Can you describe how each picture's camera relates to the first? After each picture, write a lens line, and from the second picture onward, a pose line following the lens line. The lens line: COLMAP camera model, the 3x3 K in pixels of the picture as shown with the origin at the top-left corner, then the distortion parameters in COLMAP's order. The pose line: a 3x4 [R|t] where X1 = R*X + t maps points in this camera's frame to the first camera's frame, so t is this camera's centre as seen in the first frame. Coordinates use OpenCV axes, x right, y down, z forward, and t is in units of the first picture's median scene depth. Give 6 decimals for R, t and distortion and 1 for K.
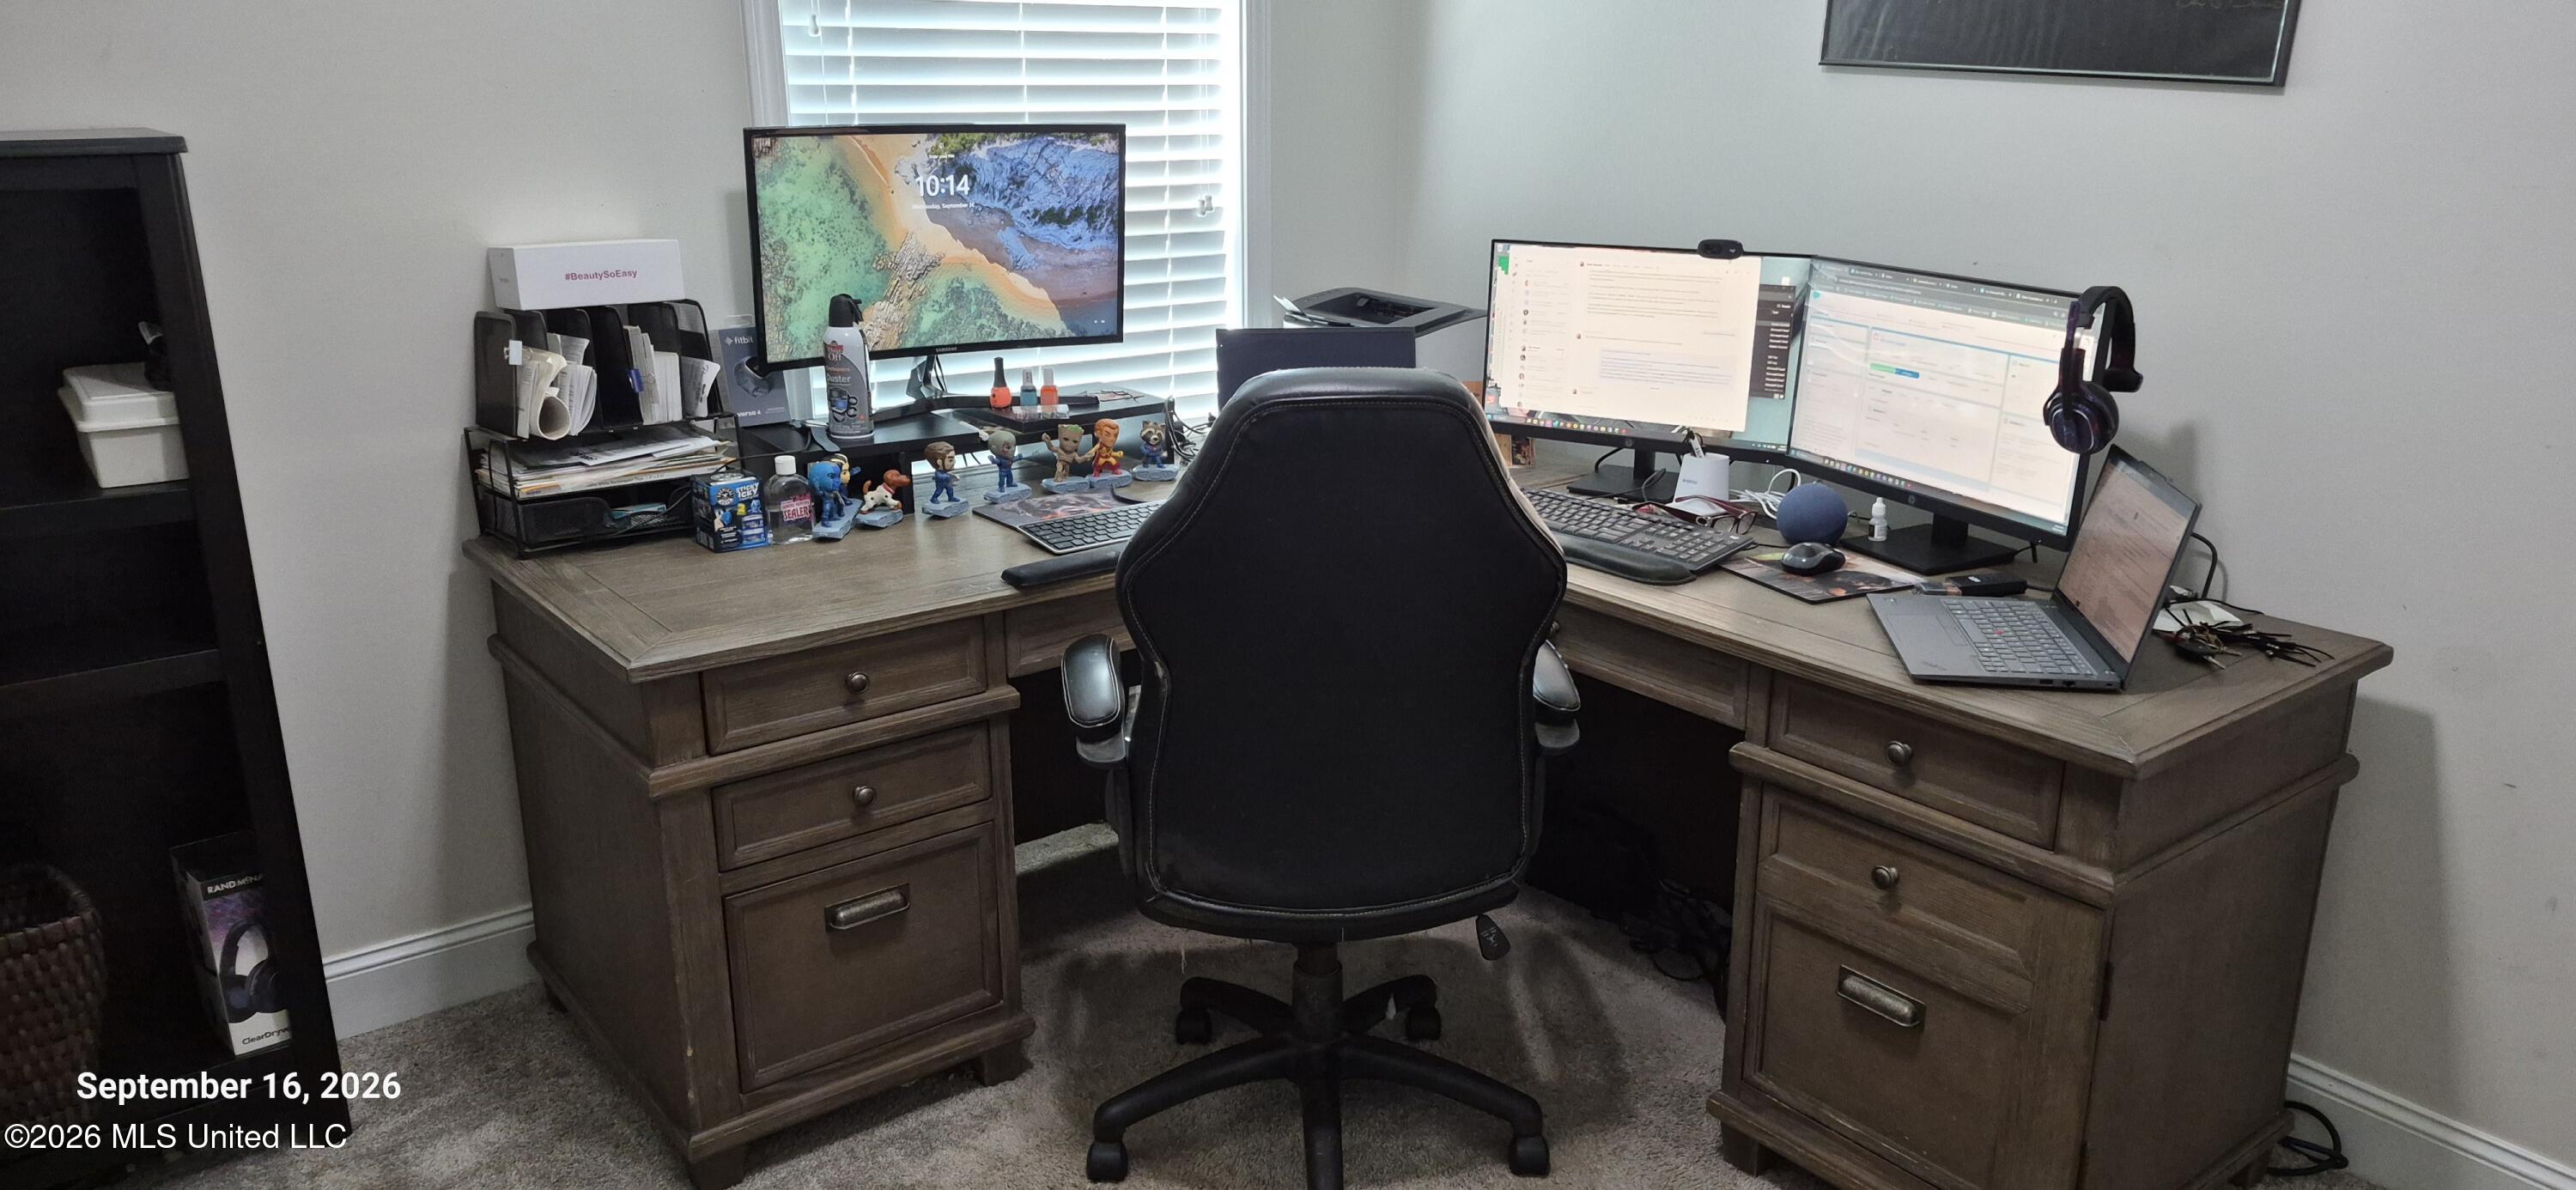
lens RADIAL K [[1781.7, 0, 1288.0], [0, 1781.7, 595.0], [0, 0, 1]] dist [0.093246, -0.122893]
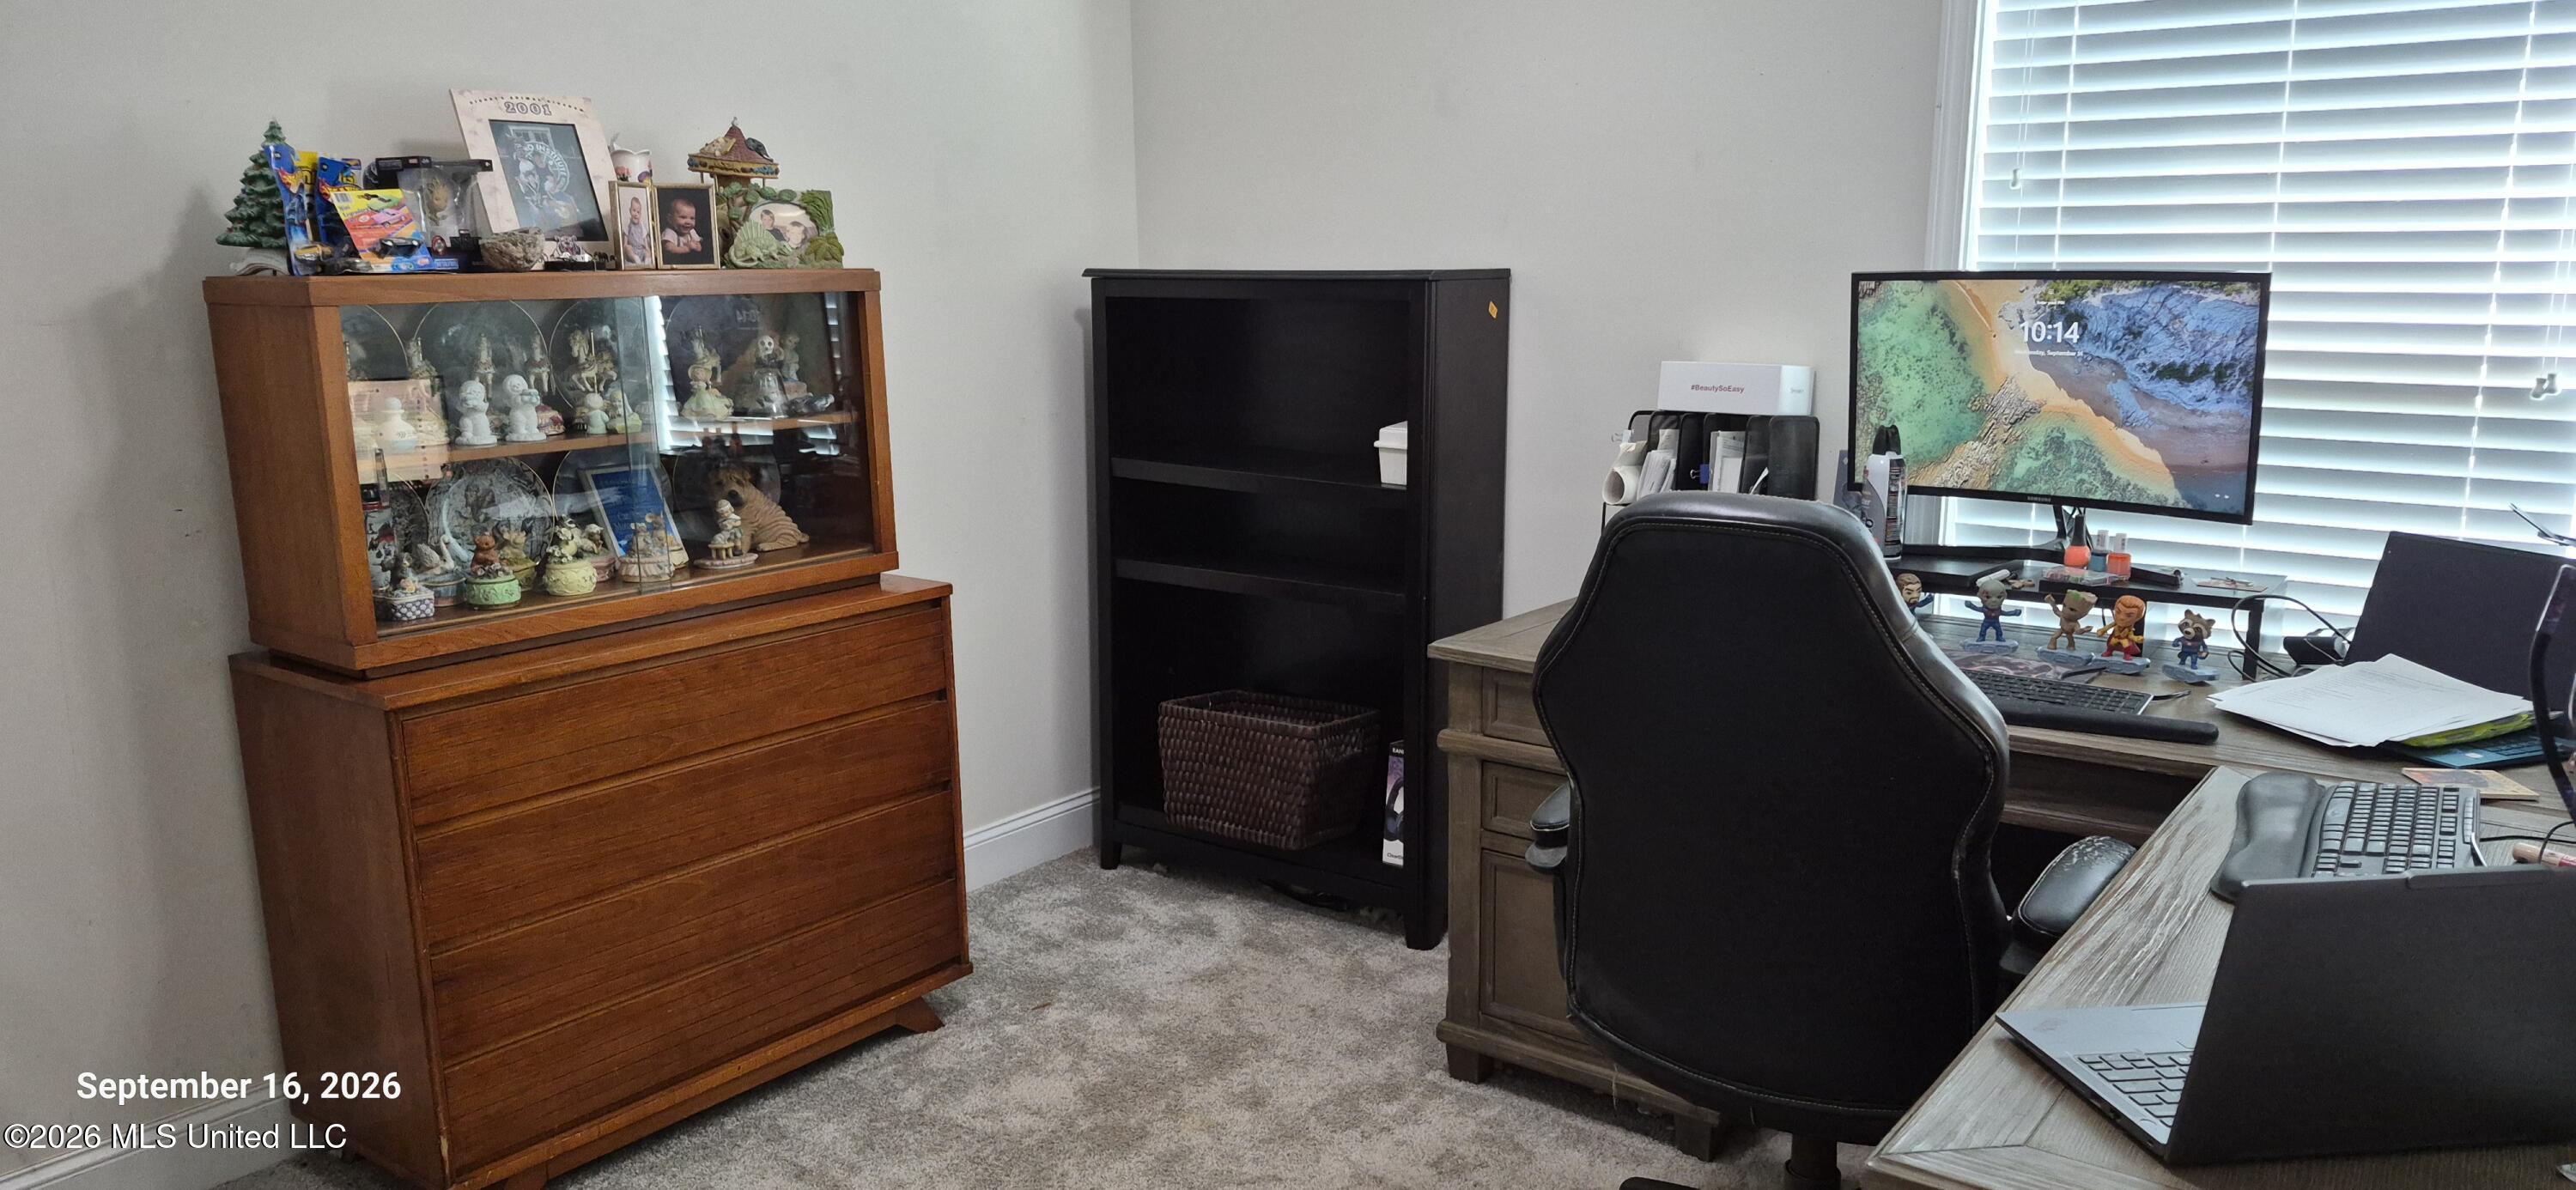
lens RADIAL K [[1781.7, 0, 1288.0], [0, 1781.7, 595.0], [0, 0, 1]] dist [0.093246, -0.122893]
pose [[0.245893, 0.175314, -0.953311, 0.657842], [-0.274119, 0.955937, 0.105092, -0.080302], [0.929729, 0.235479, 0.283115, 0.366529]]
